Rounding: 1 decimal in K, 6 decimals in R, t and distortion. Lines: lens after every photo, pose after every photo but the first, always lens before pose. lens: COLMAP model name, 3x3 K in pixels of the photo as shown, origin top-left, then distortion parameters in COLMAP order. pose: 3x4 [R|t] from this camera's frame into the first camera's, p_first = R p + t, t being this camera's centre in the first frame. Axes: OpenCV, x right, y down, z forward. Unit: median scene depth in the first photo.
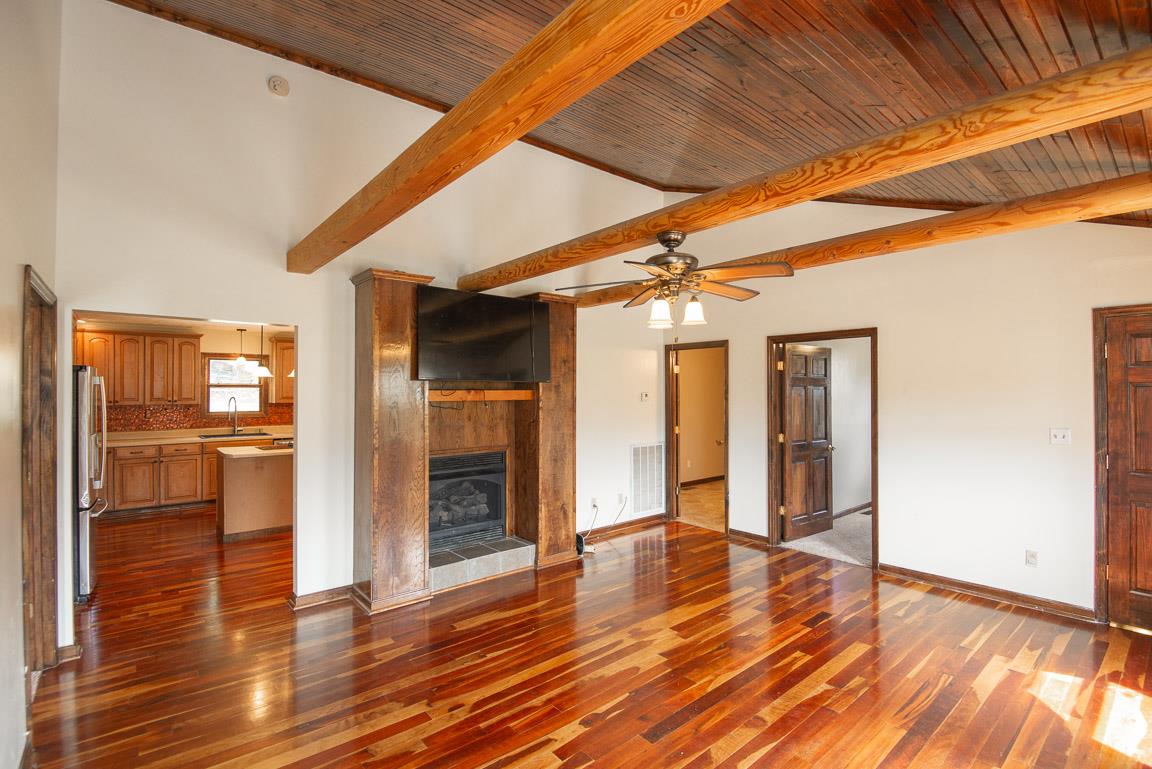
lens RADIAL K [[529.6, 0, 576.0], [0, 529.6, 384.5], [0, 0, 1]] dist [0.000489, -0.023438]
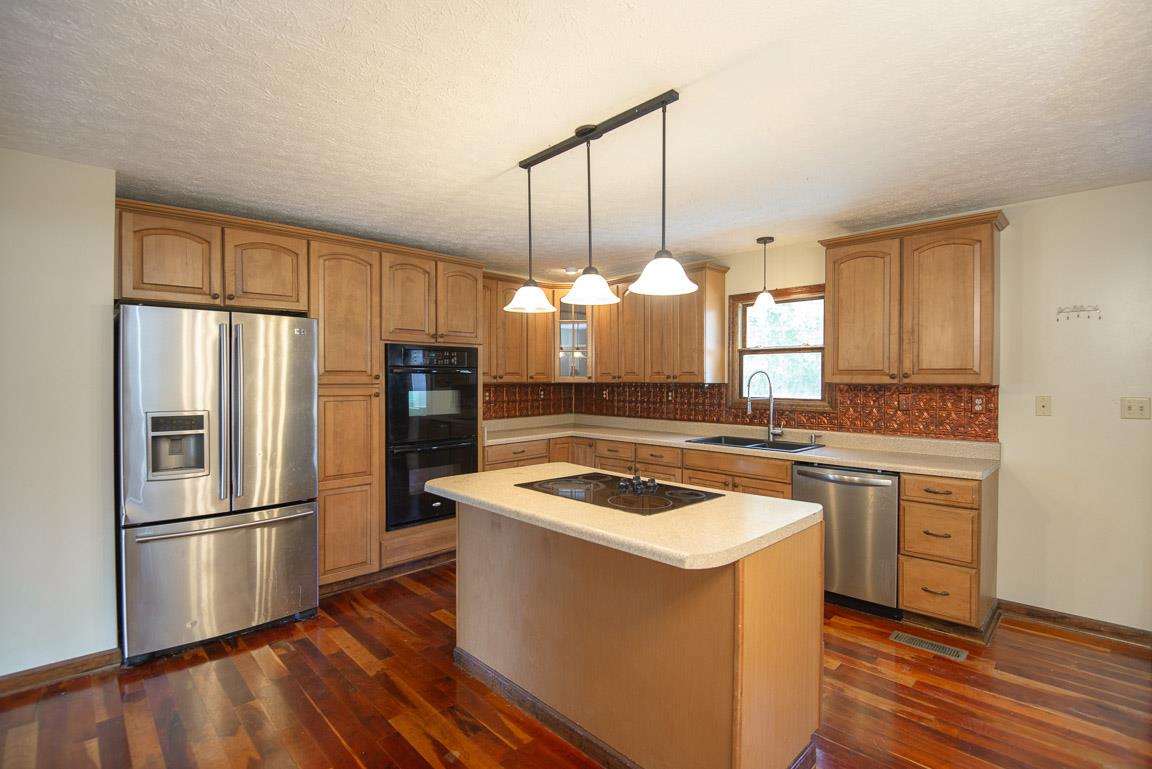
lens RADIAL K [[529.6, 0, 576.0], [0, 529.6, 384.5], [0, 0, 1]] dist [0.000489, -0.023438]
pose [[0.085335, 0.013463, -0.996261, -0.128483], [0.004817, 0.999891, 0.013925, 0.028877], [0.996341, -0.005987, 0.085261, 0.755970]]
